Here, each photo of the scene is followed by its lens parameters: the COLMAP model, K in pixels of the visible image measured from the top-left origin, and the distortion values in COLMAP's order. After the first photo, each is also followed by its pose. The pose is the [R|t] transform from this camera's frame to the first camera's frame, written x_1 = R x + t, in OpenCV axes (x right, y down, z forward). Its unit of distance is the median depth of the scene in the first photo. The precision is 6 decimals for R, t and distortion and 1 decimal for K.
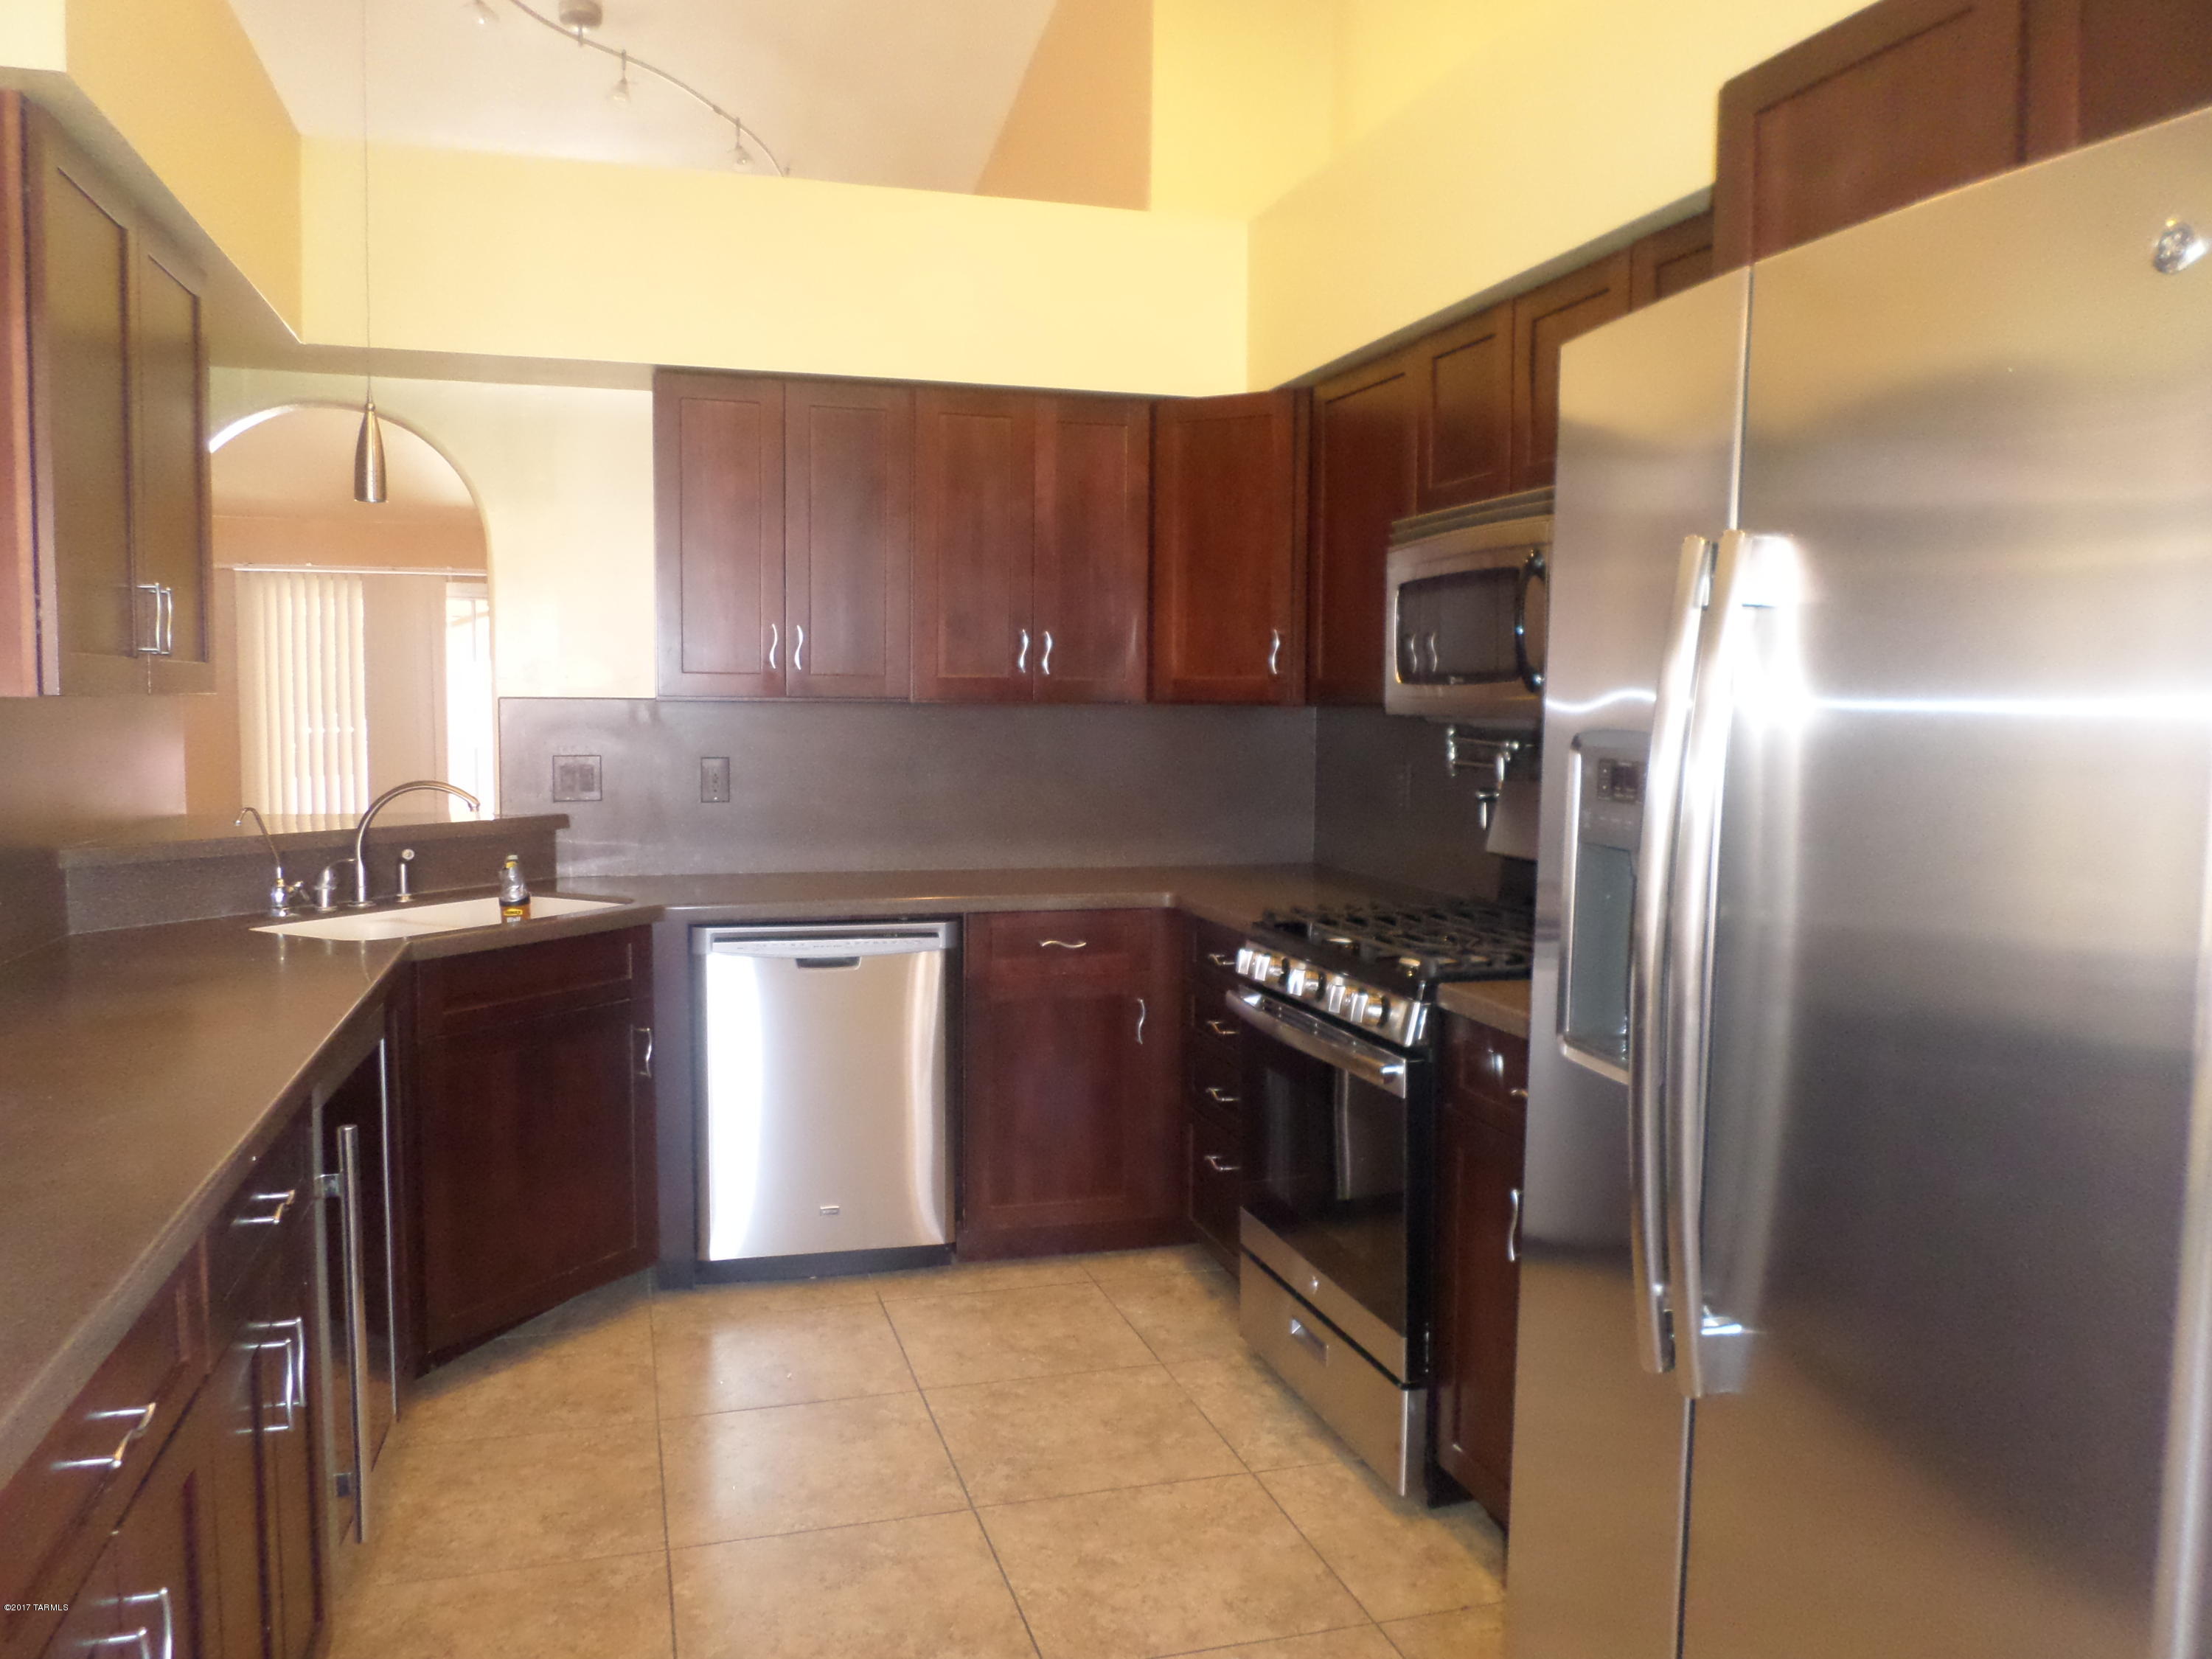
lens RADIAL K [[1681.6, 0, 1102.0], [0, 1681.6, 829.6], [0, 0, 1]] dist [-0.014407, -0.011303]
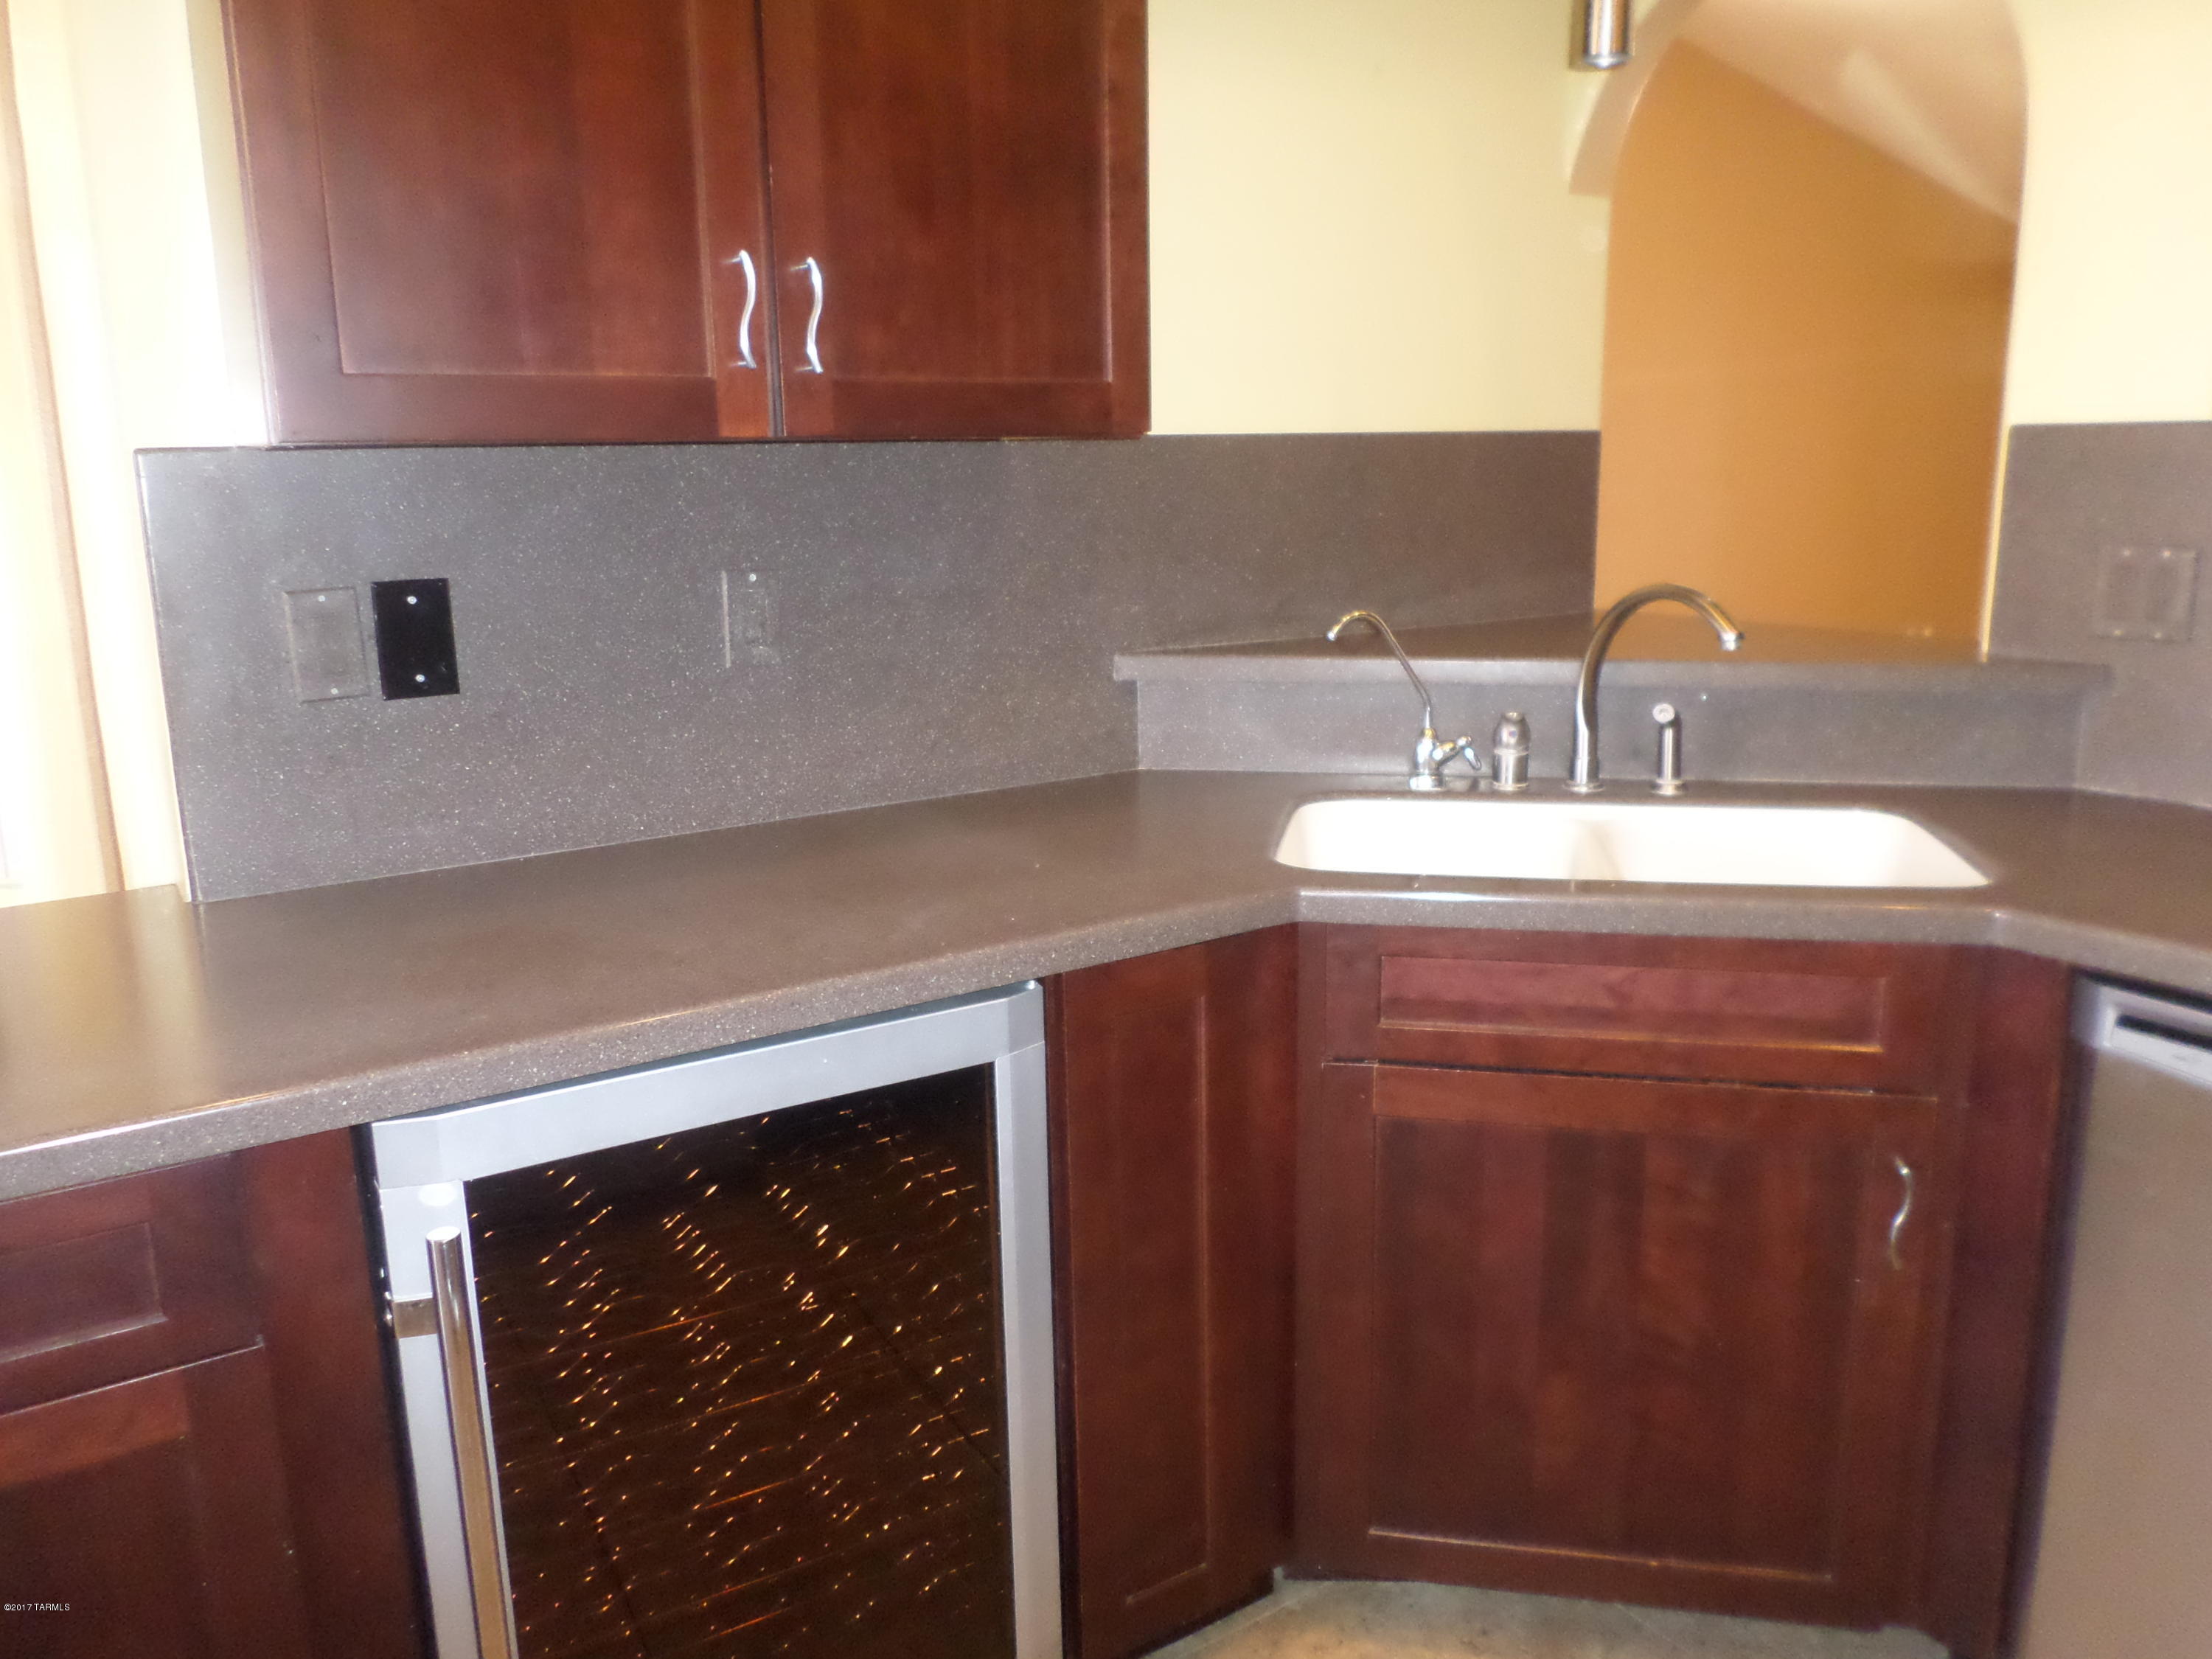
lens RADIAL K [[1710.2, 0, 1104.5], [0, 1710.2, 799.3], [0, 0, 1]] dist [0.010847, 0.000765]
pose [[0.310372, 0.180574, -0.933307, 0.071483], [-0.056331, 0.983561, 0.171564, -0.044398], [0.948945, -0.000675, 0.315442, 0.626009]]
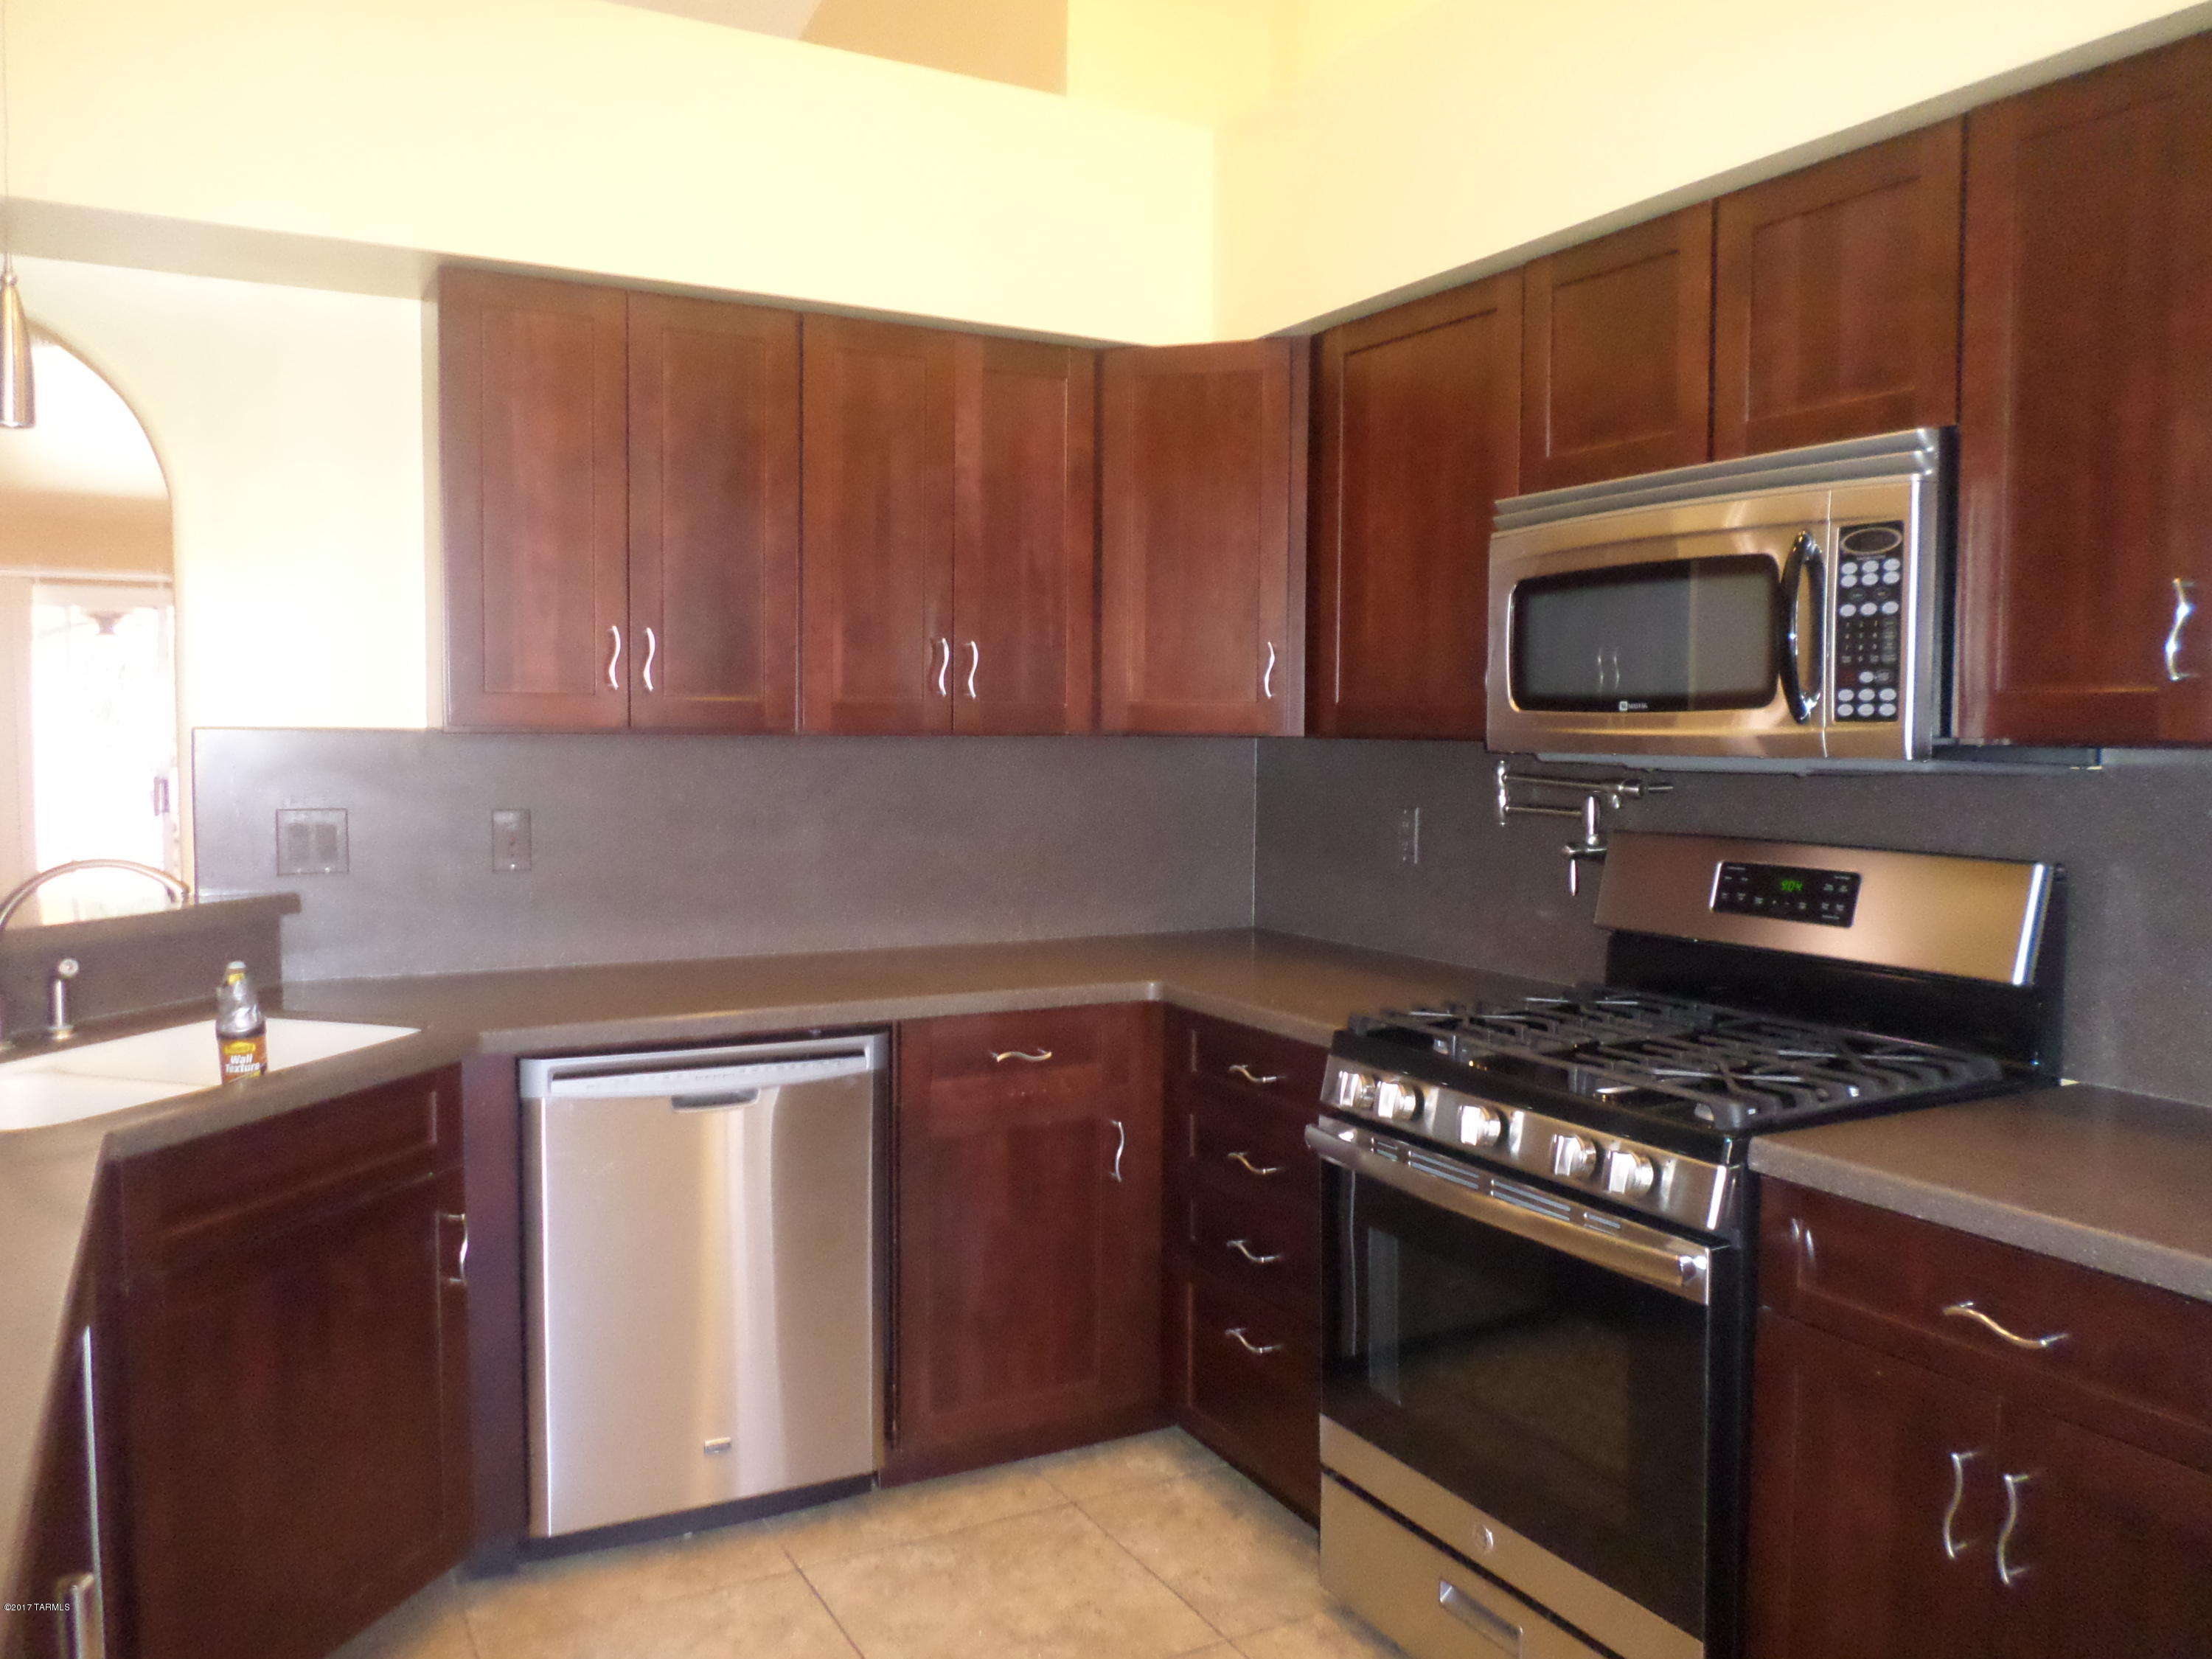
lens RADIAL K [[1681.6, 0, 1102.0], [0, 1681.6, 829.6], [0, 0, 1]] dist [-0.014407, -0.011303]
pose [[0.977118, -0.013229, 0.212286, -0.153074], [0.016449, 0.999775, -0.013405, -0.023397], [-0.212061, 0.016590, 0.977116, 0.268118]]
